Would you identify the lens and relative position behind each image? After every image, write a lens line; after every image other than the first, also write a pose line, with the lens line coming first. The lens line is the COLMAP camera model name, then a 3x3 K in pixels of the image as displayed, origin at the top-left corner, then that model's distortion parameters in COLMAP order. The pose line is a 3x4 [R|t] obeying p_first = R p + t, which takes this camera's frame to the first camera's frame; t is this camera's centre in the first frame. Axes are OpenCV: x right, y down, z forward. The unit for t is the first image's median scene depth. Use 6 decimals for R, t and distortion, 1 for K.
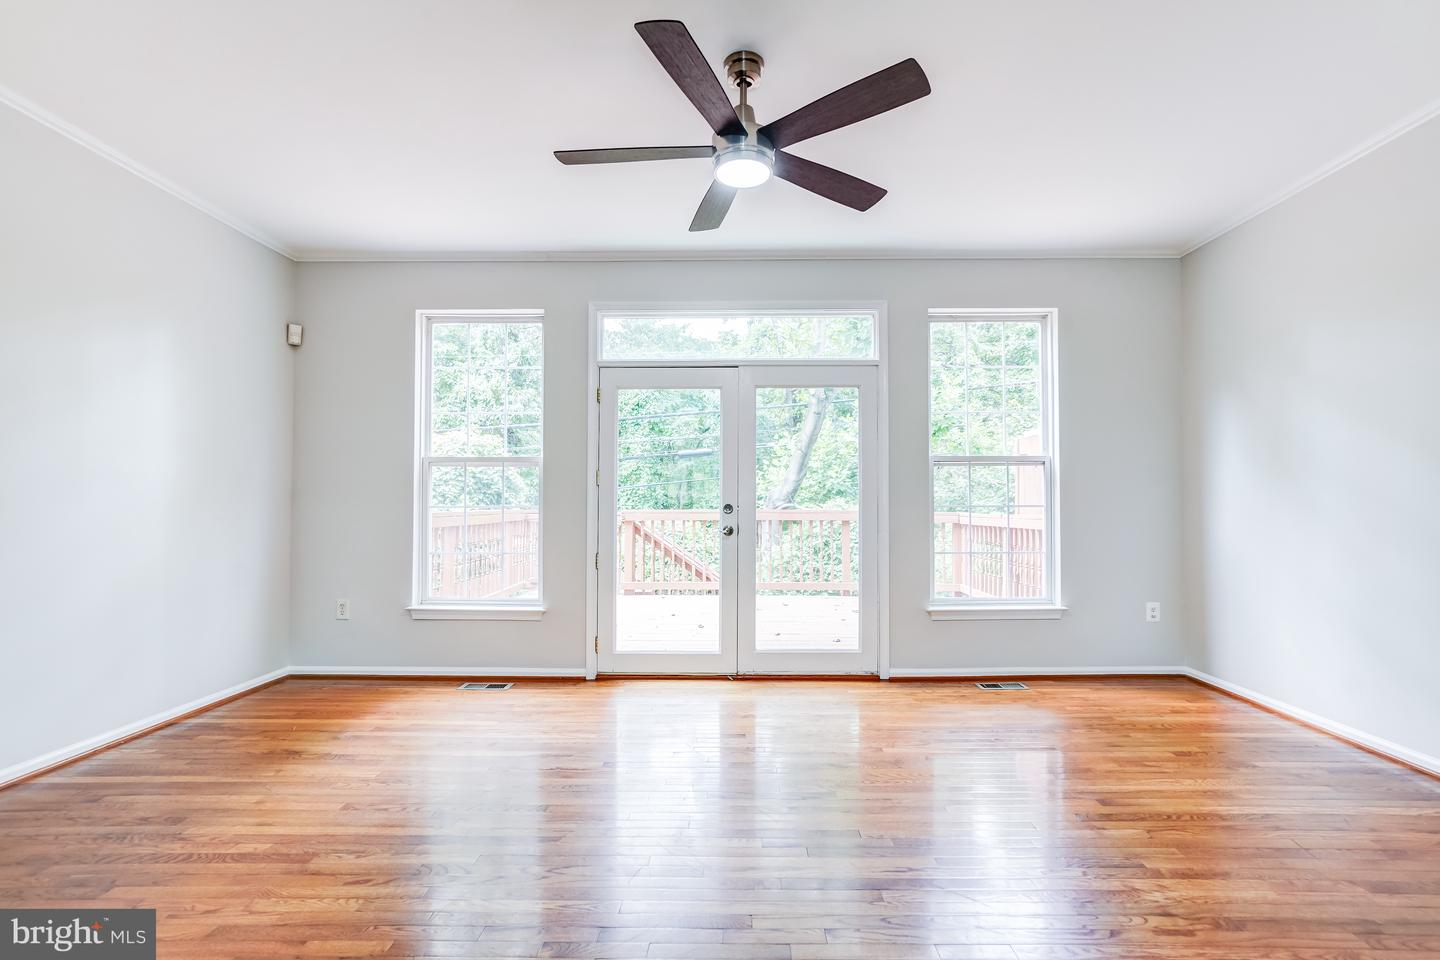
lens RADIAL K [[653.1, 0, 724.7], [0, 653.1, 495.5], [0, 0, 1]] dist [0.000778, 0.000202]
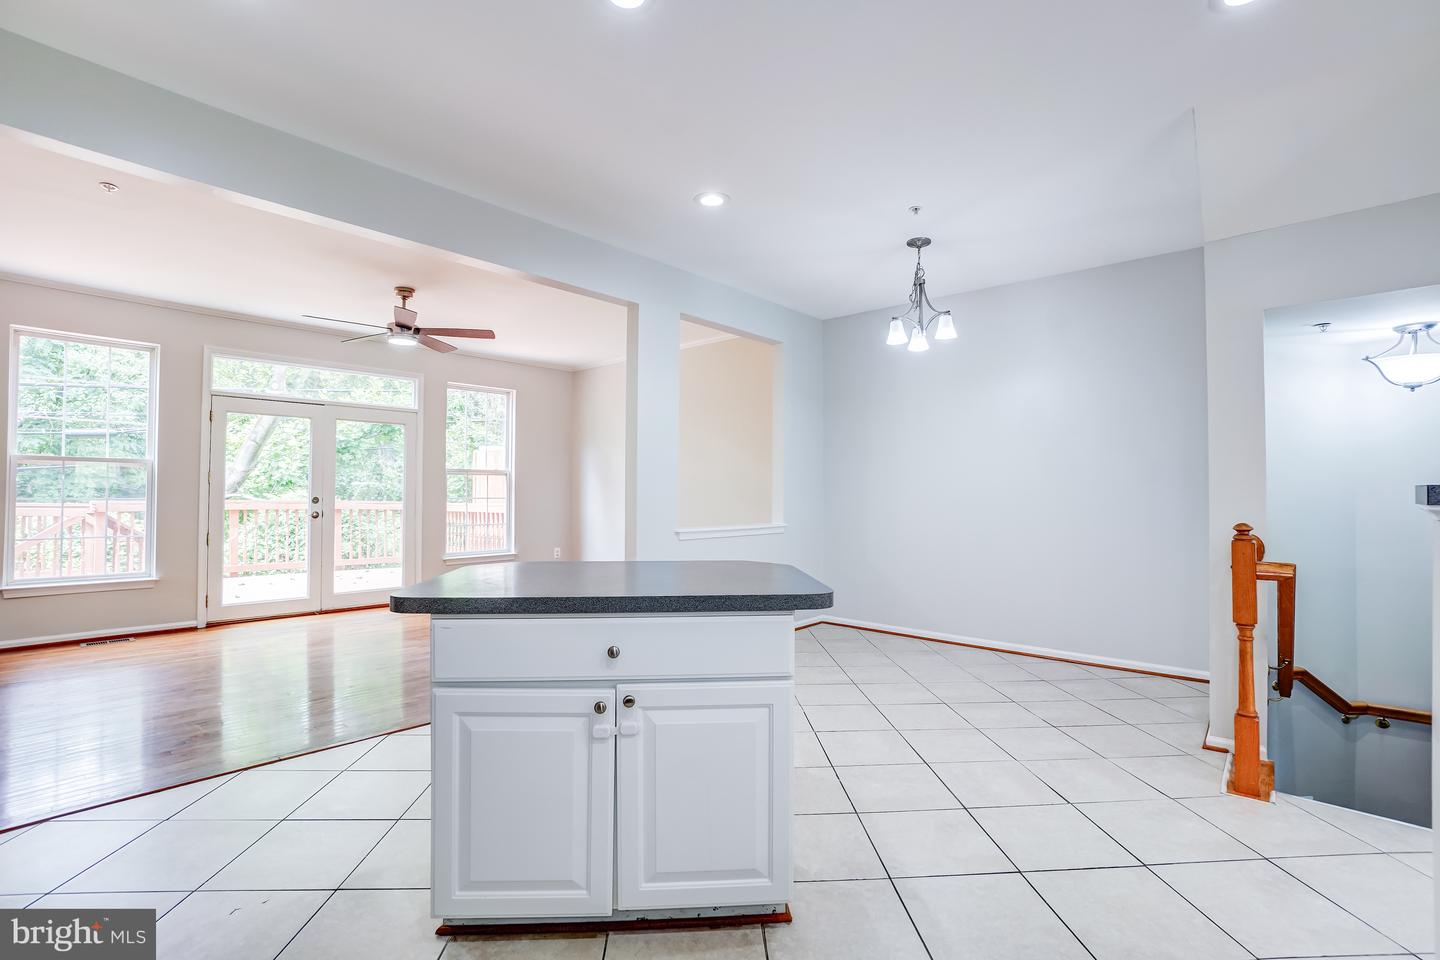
lens RADIAL K [[693.7, 0, 720.0], [0, 693.7, 480.0], [0, 0, 1]] dist [-0.001499, -0.000265]
pose [[0.674889, 0.022119, 0.737588, -0.493626], [-0.017896, 0.999747, -0.013606, -0.019539], [-0.737702, -0.004017, 0.675114, -0.679723]]
